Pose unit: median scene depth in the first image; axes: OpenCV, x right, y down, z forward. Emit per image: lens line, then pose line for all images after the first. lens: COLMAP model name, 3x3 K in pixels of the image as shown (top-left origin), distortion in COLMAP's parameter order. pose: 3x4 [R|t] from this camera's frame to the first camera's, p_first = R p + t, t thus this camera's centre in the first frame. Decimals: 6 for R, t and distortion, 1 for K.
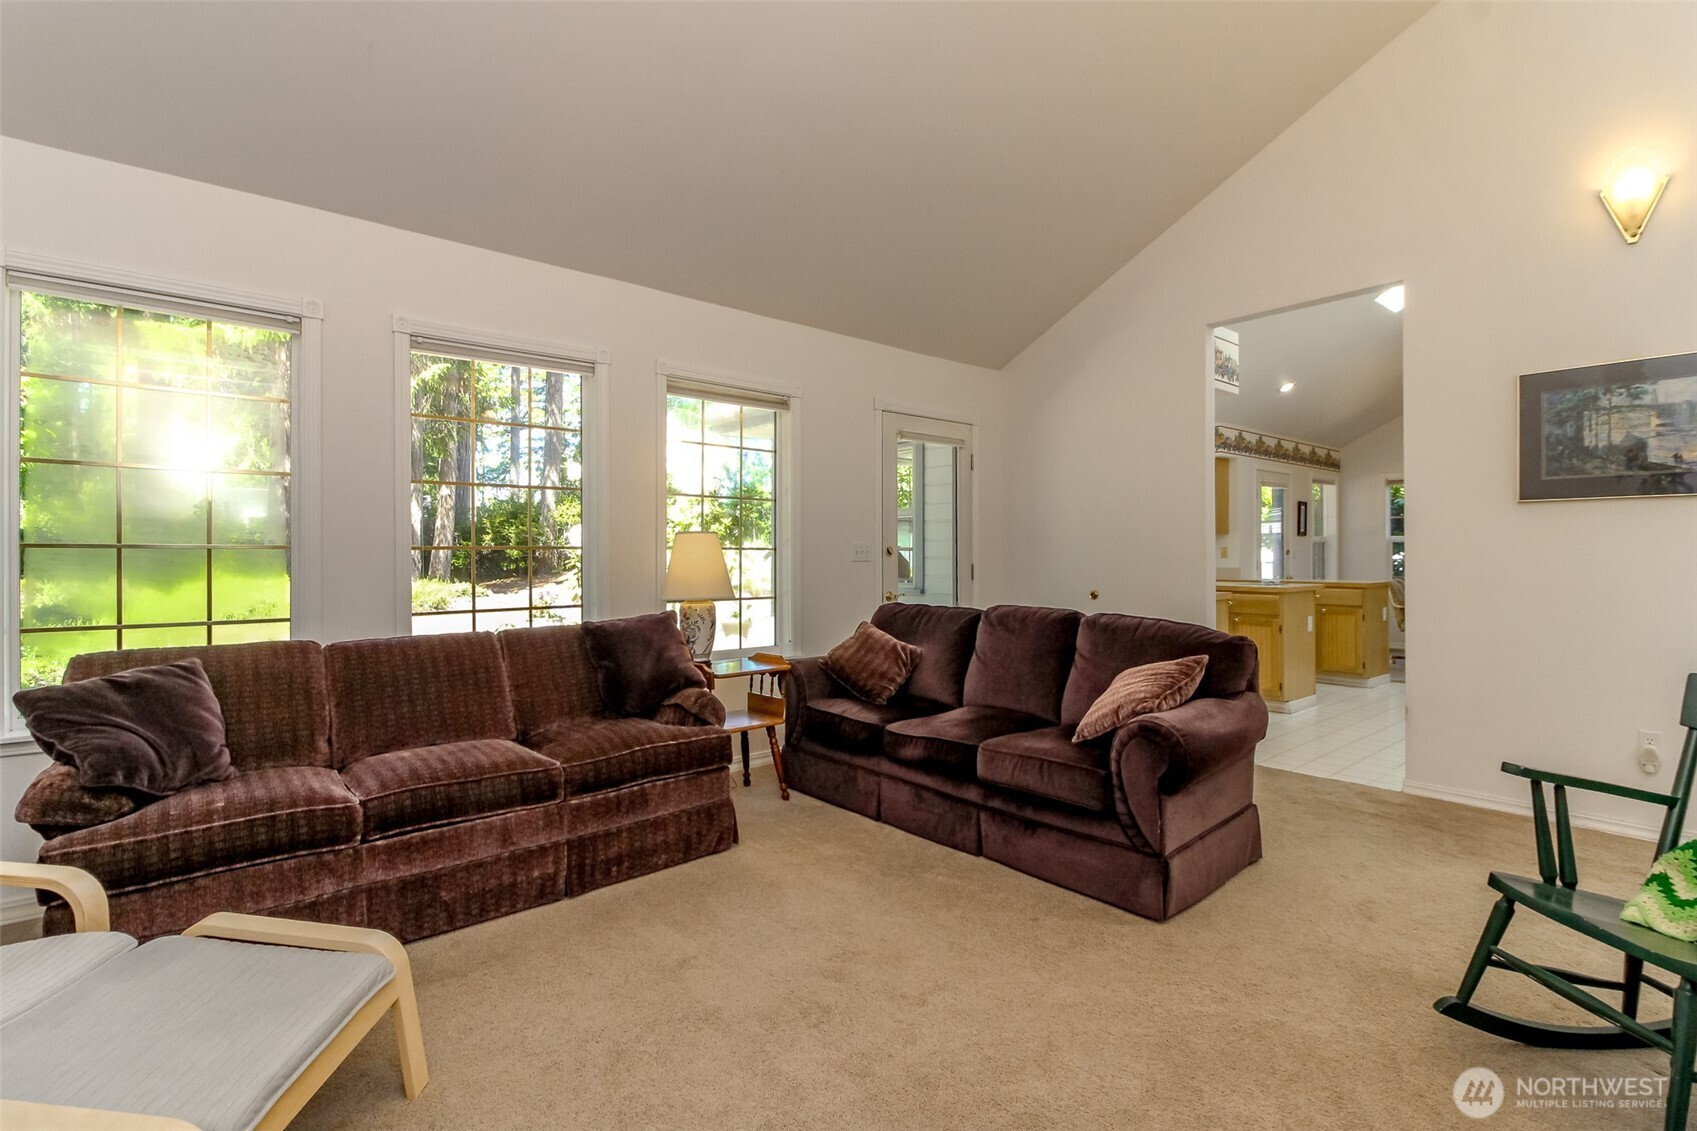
lens RADIAL K [[795.6, 0, 846.9], [0, 795.6, 540.5], [0, 0, 1]] dist [0.001031, 0.000111]
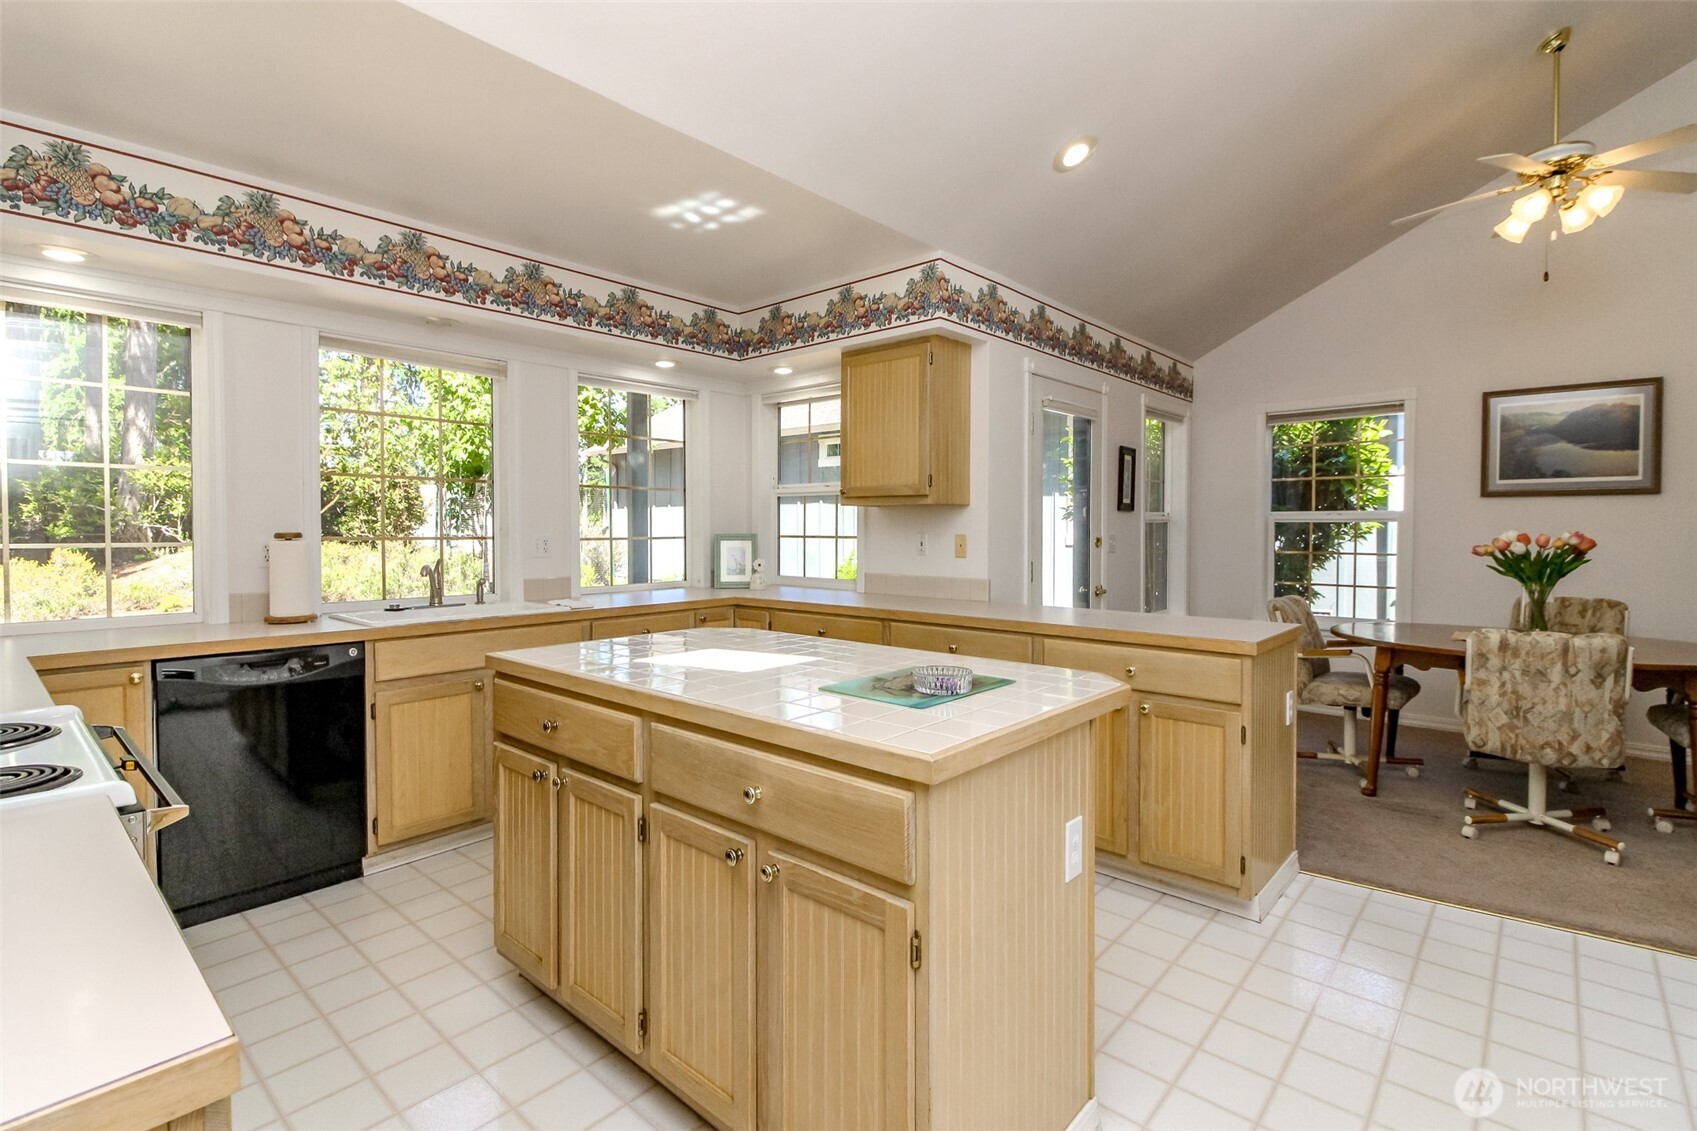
lens RADIAL K [[795.6, 0, 846.9], [0, 795.6, 540.5], [0, 0, 1]] dist [0.001031, 0.000111]
pose [[0.990221, -0.003554, 0.139460, 0.304387], [-0.001986, 0.999215, 0.039569, -0.007105], [-0.139491, -0.039459, 0.989437, 0.483116]]
